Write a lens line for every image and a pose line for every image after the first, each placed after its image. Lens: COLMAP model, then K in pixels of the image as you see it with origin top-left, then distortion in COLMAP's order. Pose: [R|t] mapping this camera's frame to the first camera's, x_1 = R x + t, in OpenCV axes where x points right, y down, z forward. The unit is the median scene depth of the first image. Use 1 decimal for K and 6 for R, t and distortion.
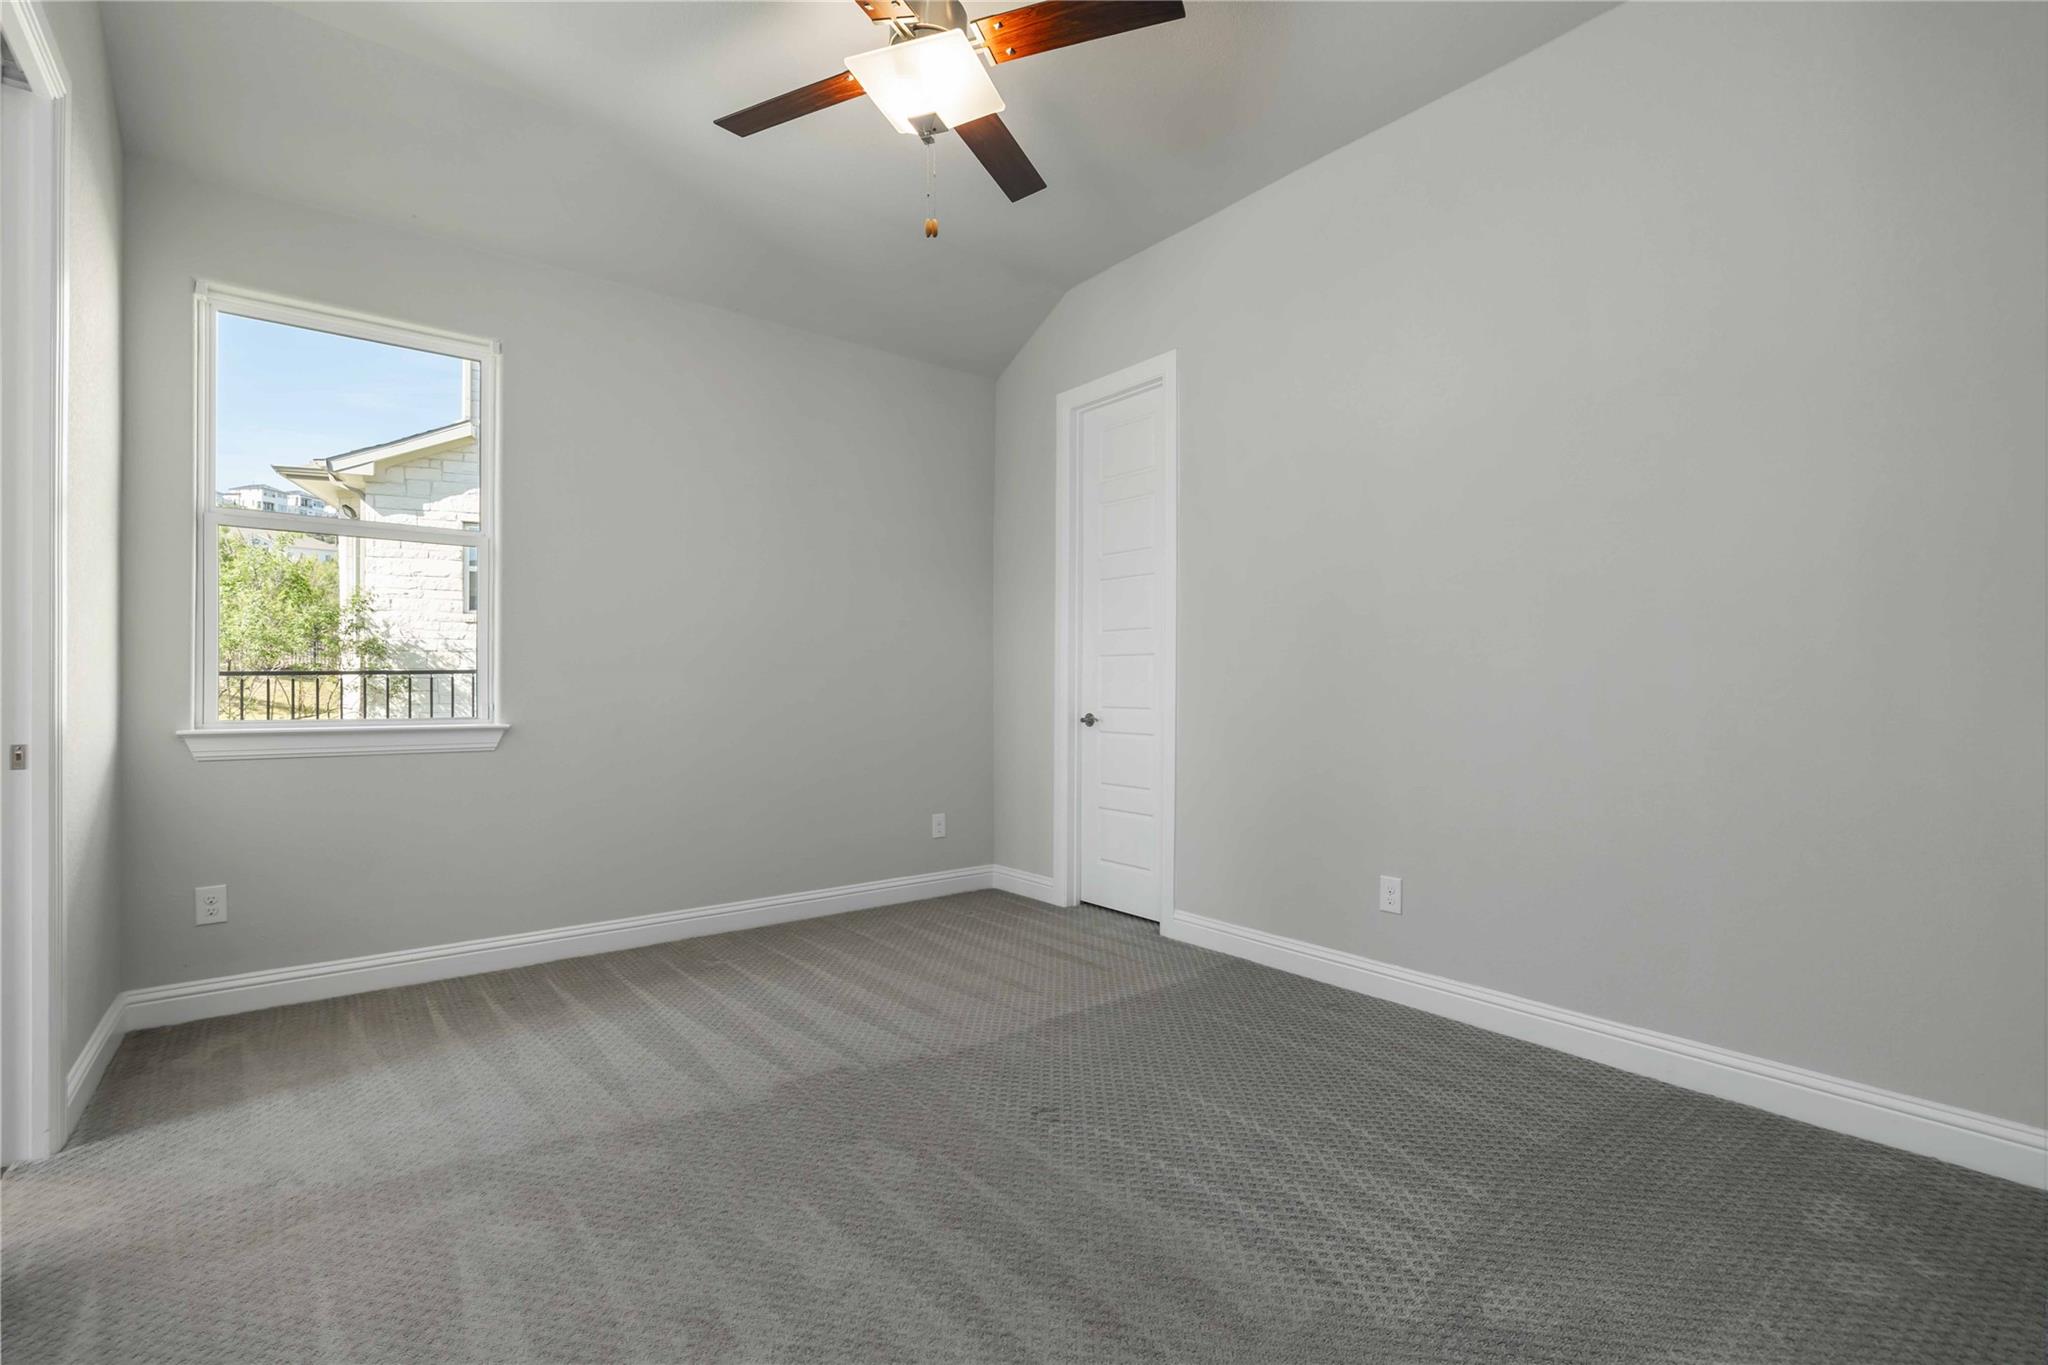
lens RADIAL K [[912.0, 0, 1020.7], [0, 912.0, 686.6], [0, 0, 1]] dist [-0.009620, 0.001510]
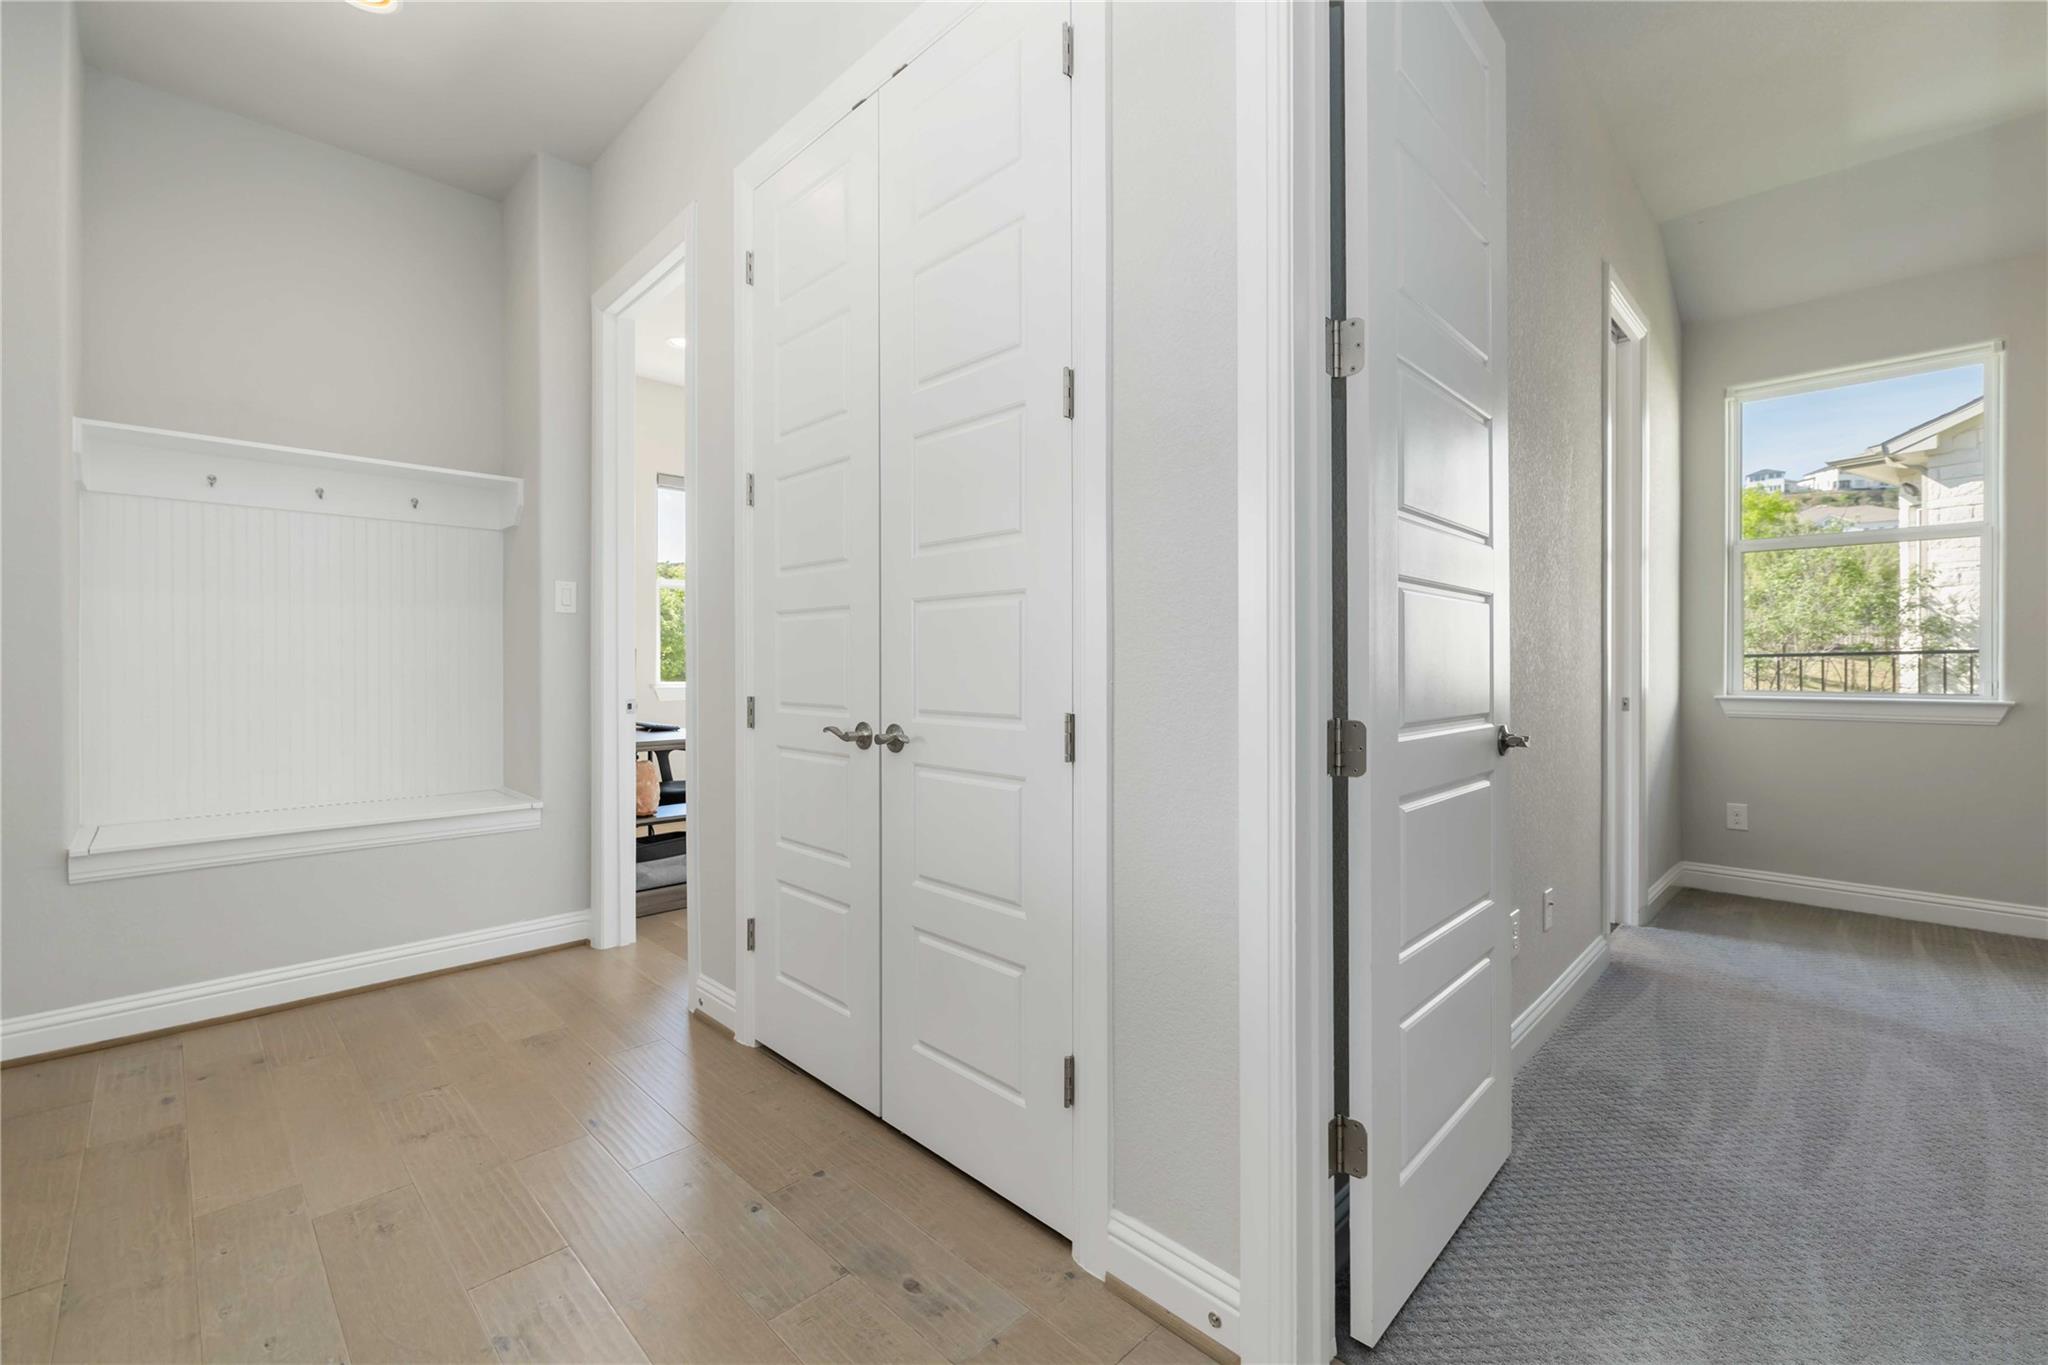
lens RADIAL K [[862.7, 0, 1018.3], [0, 862.7, 666.0], [0, 0, 1]] dist [0.000891, -0.000496]
pose [[0.112921, -0.001395, -0.993603, 0.111217], [0.001240, 0.999998, -0.001263, 0.000083], [0.993603, -0.001090, 0.112922, -0.095420]]
